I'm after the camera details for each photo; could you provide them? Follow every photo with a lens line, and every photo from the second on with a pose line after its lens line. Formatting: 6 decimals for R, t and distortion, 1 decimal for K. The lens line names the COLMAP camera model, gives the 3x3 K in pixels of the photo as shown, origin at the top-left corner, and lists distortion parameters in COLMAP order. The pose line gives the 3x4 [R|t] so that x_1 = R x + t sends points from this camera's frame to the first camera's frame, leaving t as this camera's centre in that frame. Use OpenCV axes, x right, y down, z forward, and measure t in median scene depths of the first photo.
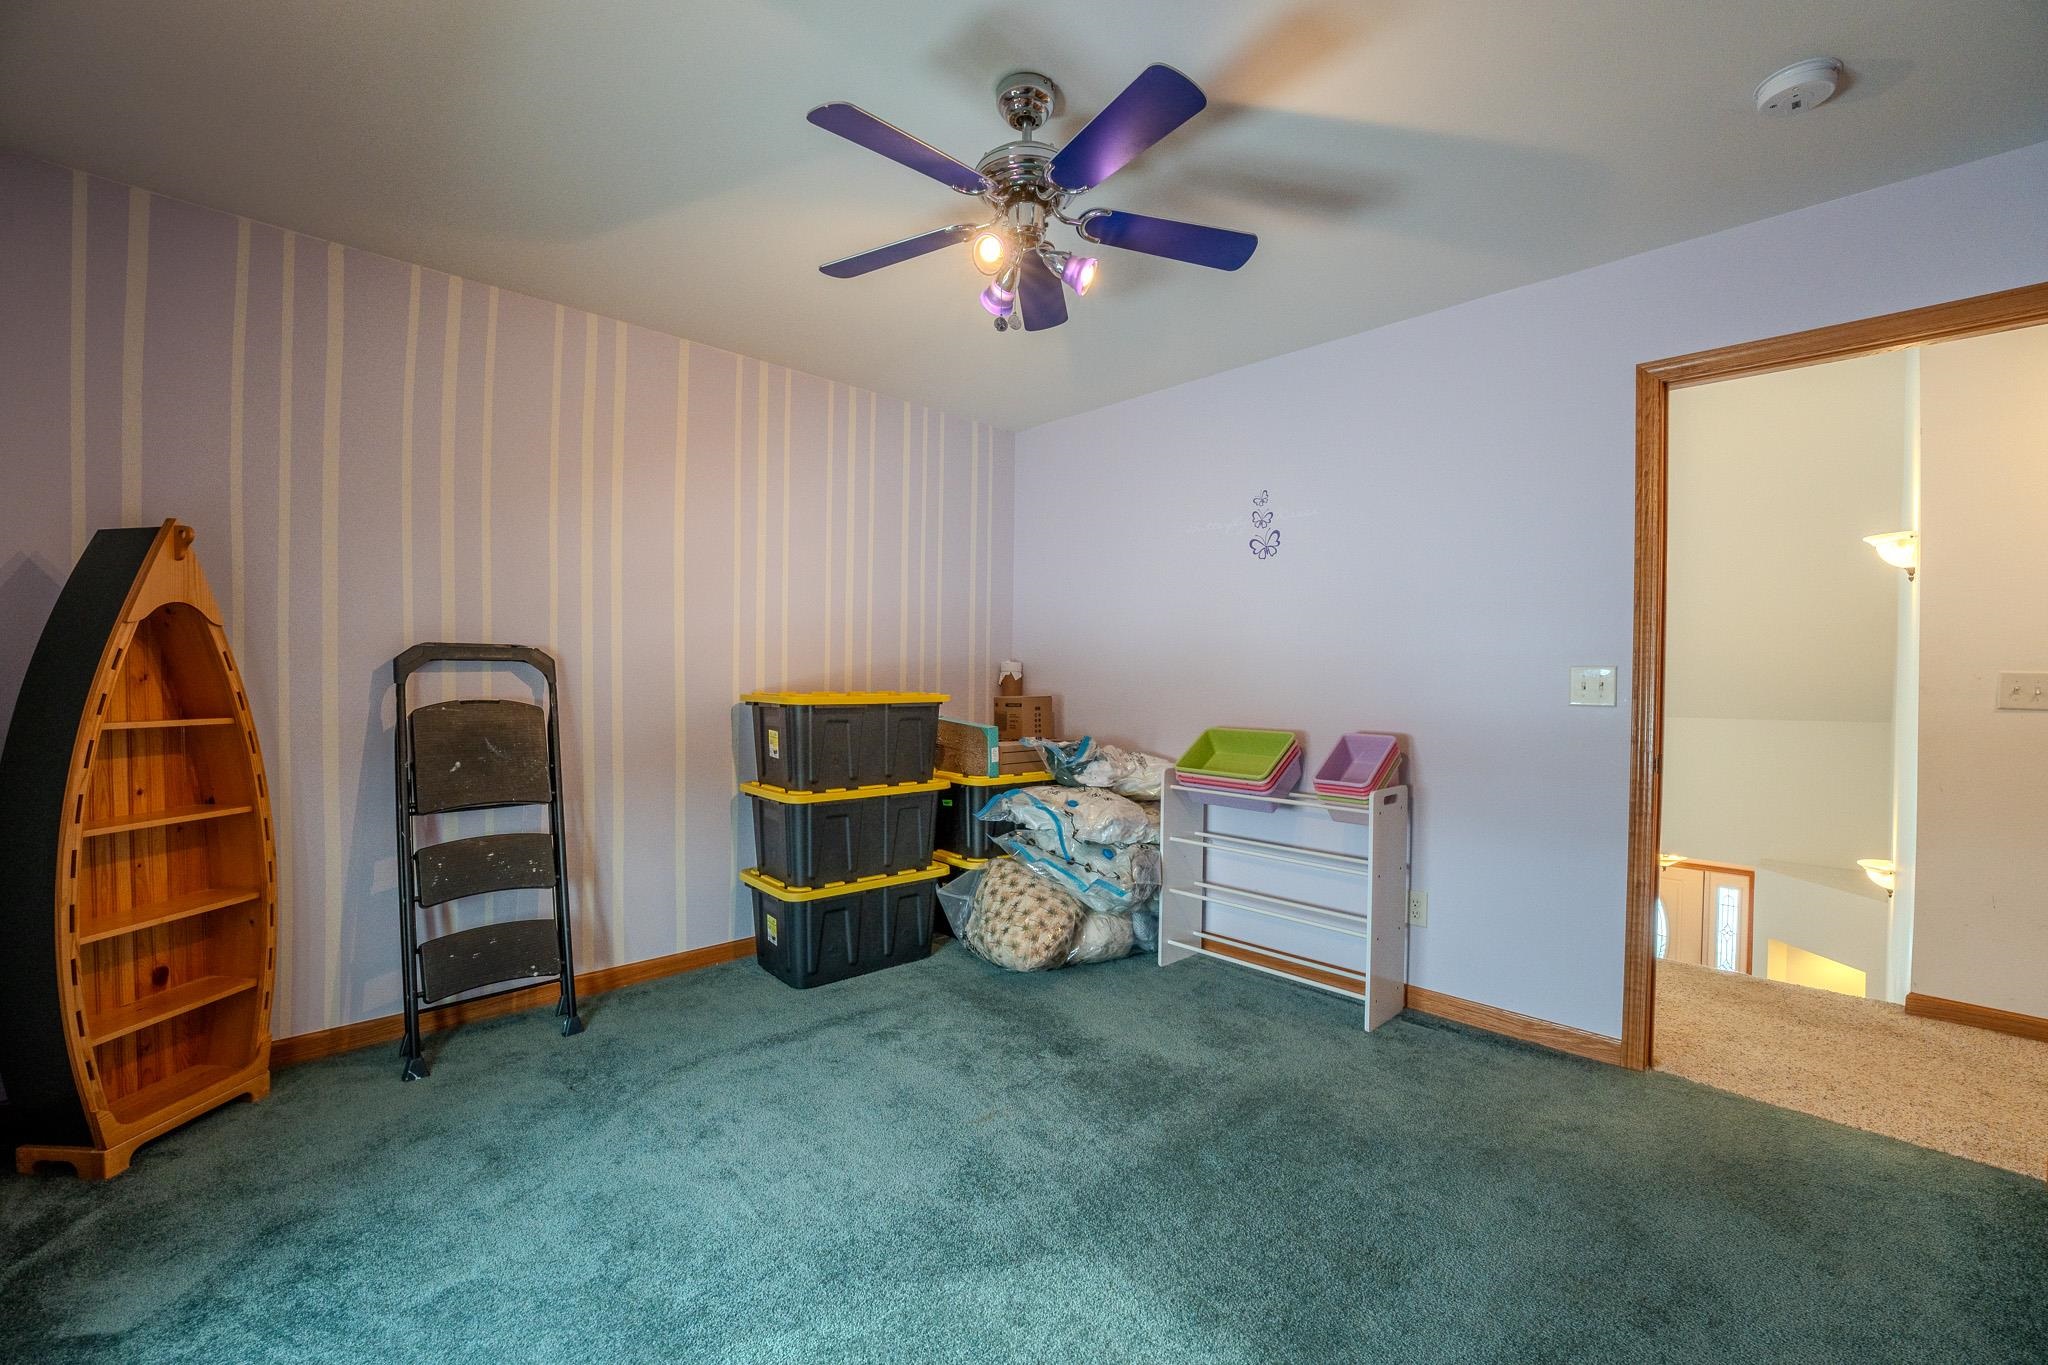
lens RADIAL K [[830.4, 0, 1022.3], [0, 830.4, 683.5], [0, 0, 1]] dist [-0.031430, 0.005010]
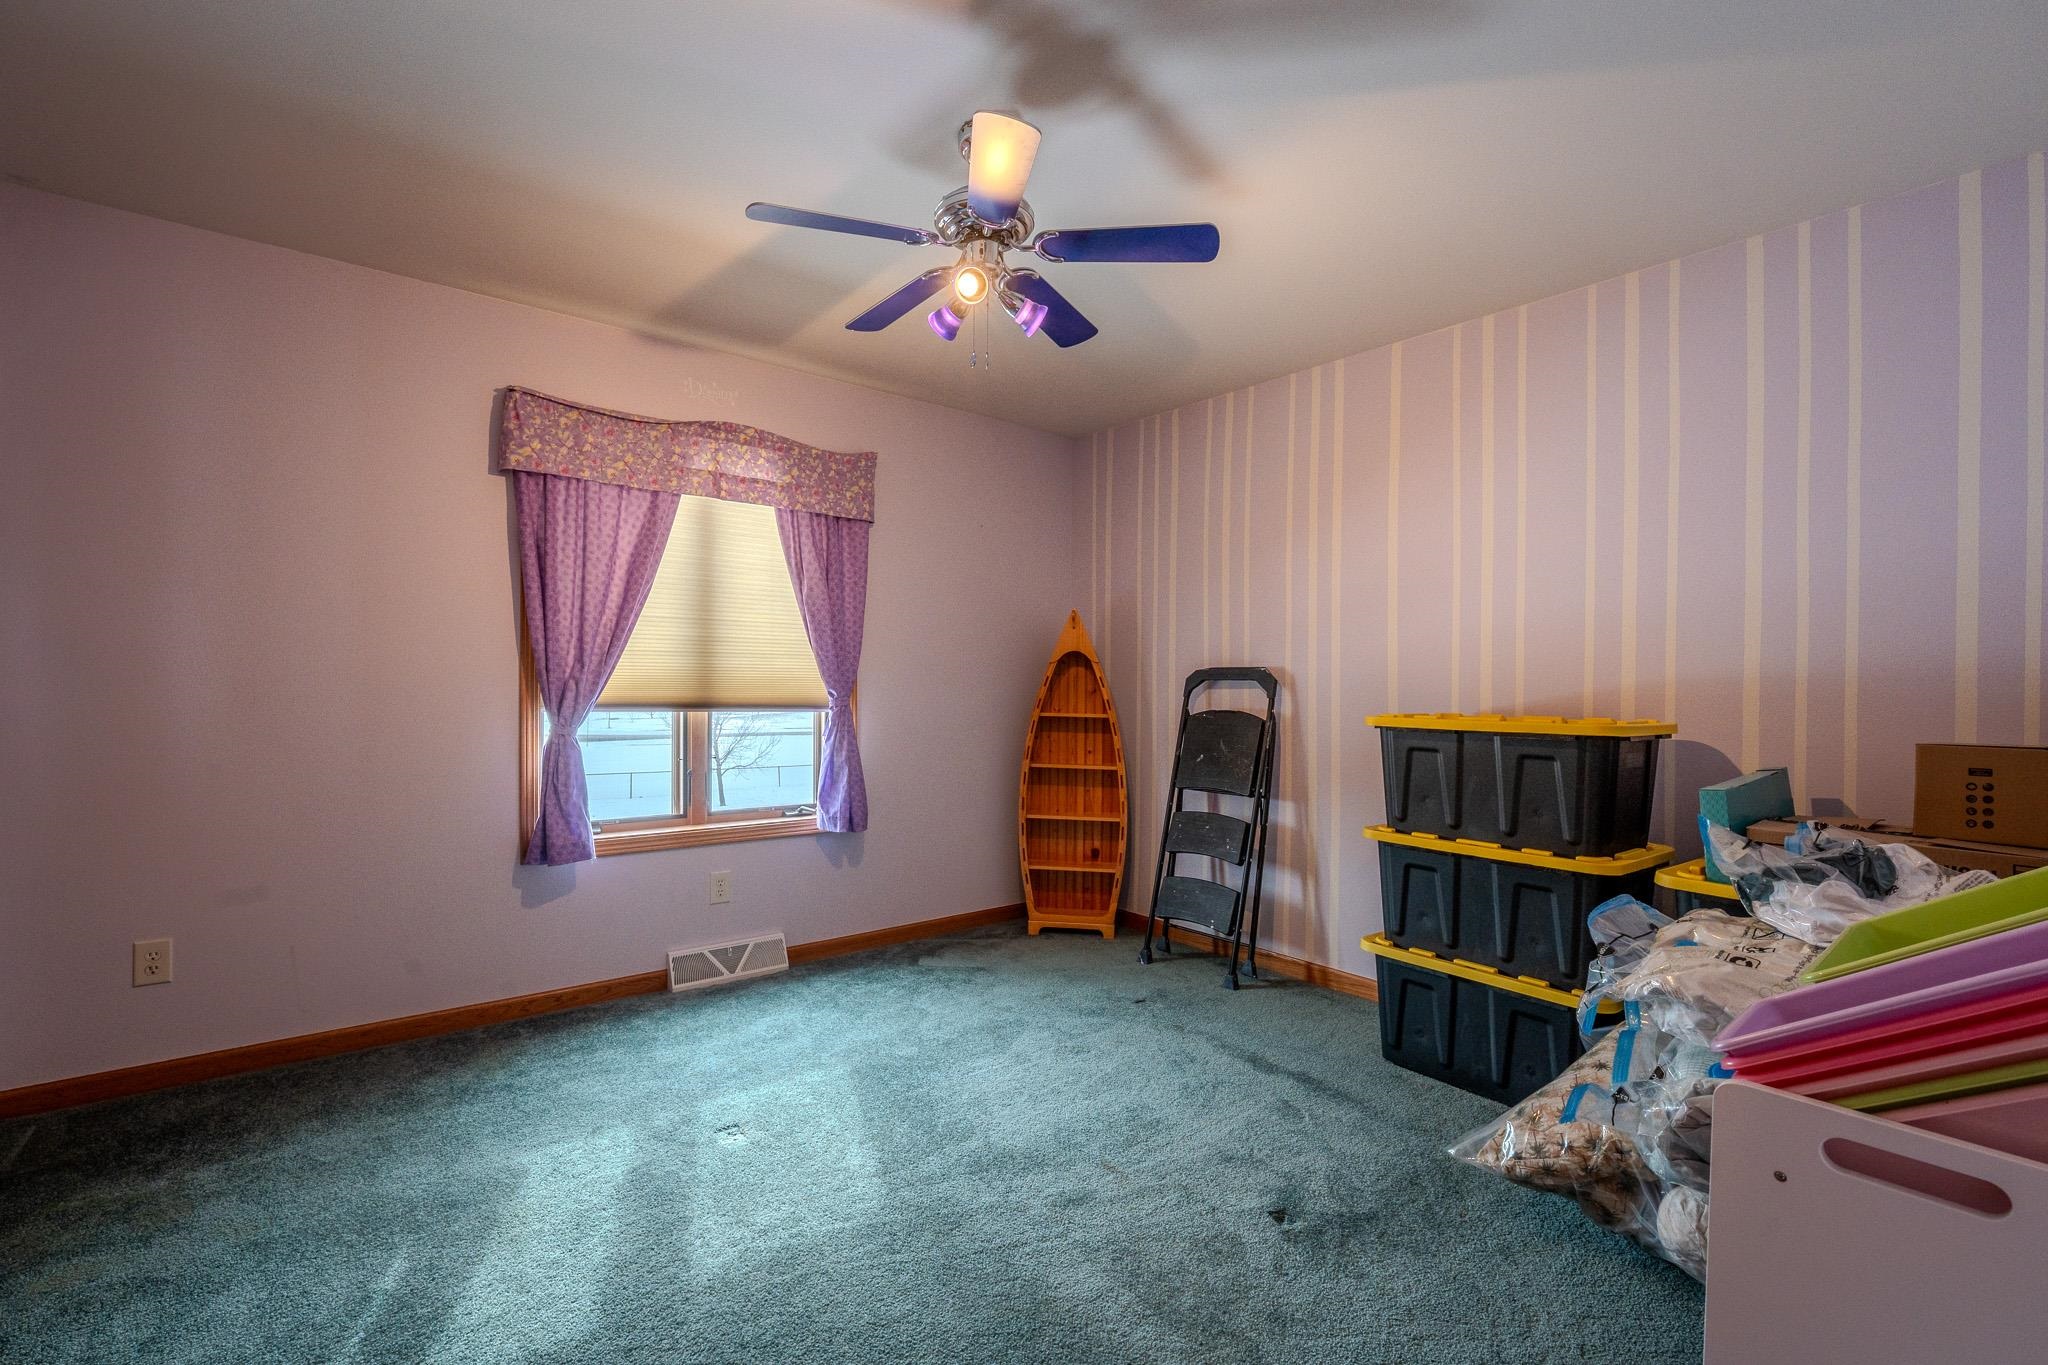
lens RADIAL K [[880.1, 0, 1019.0], [0, 880.1, 684.8], [0, 0, 1]] dist [-0.018335, 0.000727]
pose [[-0.074613, -0.010596, -0.997156, 0.728606], [-0.027706, 0.999580, -0.008549, 0.001248], [0.996828, 0.026990, -0.074875, 0.743274]]
